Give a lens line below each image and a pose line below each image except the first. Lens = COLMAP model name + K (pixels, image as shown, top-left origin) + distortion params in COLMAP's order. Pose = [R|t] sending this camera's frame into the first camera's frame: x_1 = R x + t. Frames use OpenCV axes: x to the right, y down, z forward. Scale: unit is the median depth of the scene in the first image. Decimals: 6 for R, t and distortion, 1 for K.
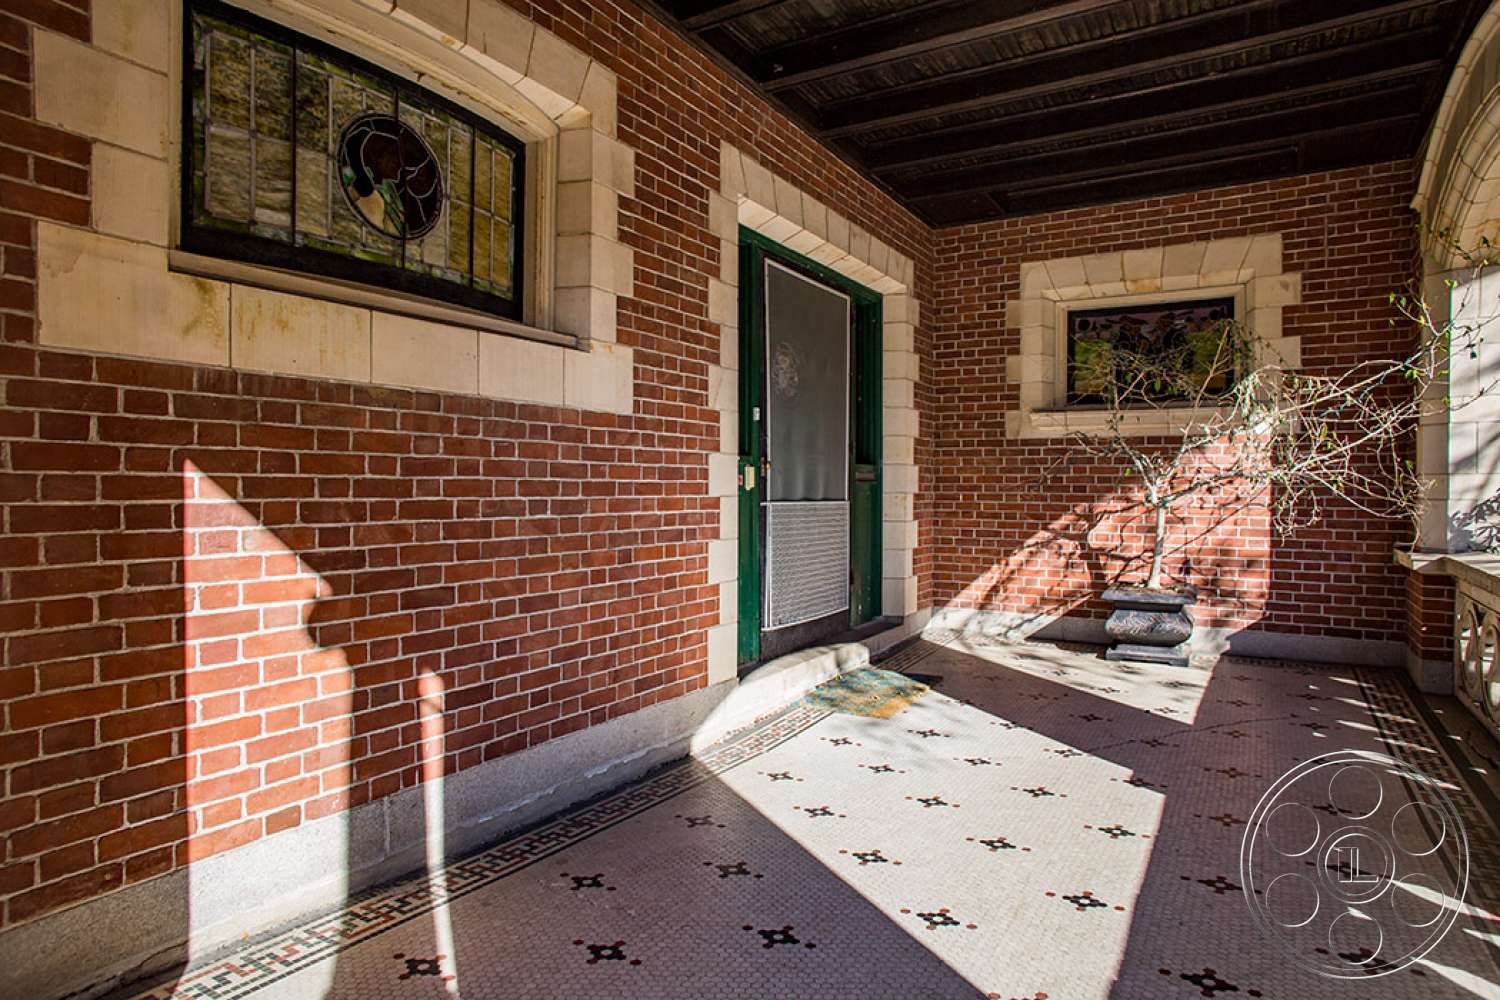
lens RADIAL K [[890.2, 0, 767.0], [0, 890.2, 500.4], [0, 0, 1]] dist [-0.064586, 0.052803]
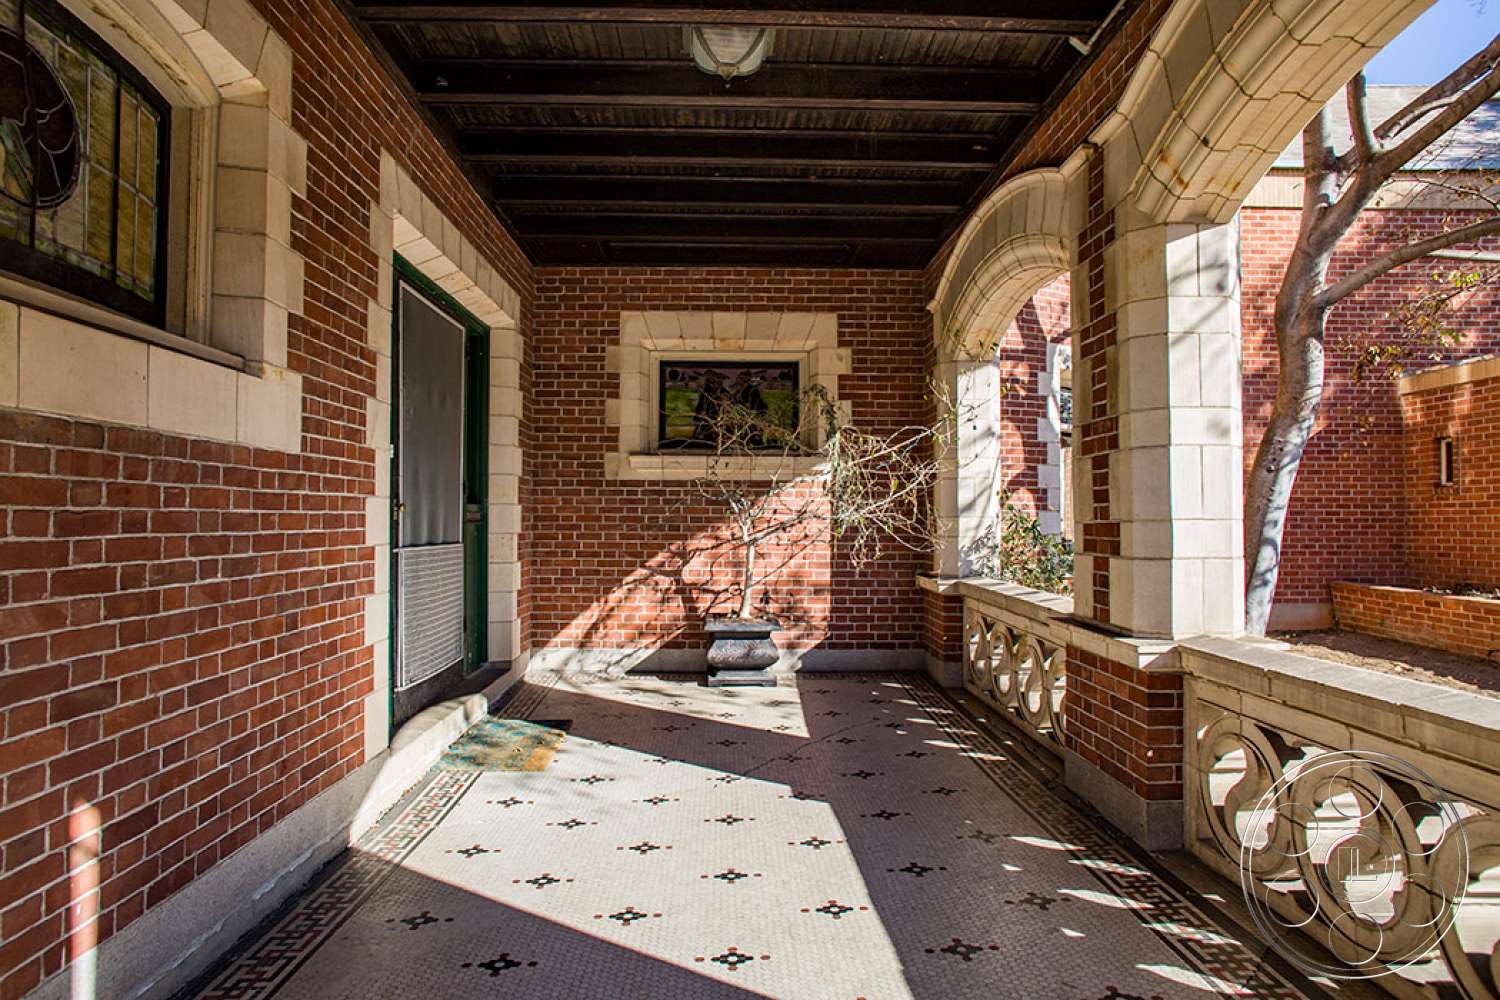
lens RADIAL K [[890.2, 0, 767.0], [0, 890.2, 500.4], [0, 0, 1]] dist [-0.064586, 0.052803]
pose [[0.842182, 0.010233, 0.539096, -0.193523], [0.006695, 0.999544, -0.029433, -0.020494], [-0.539151, 0.028398, 0.841730, 0.049249]]
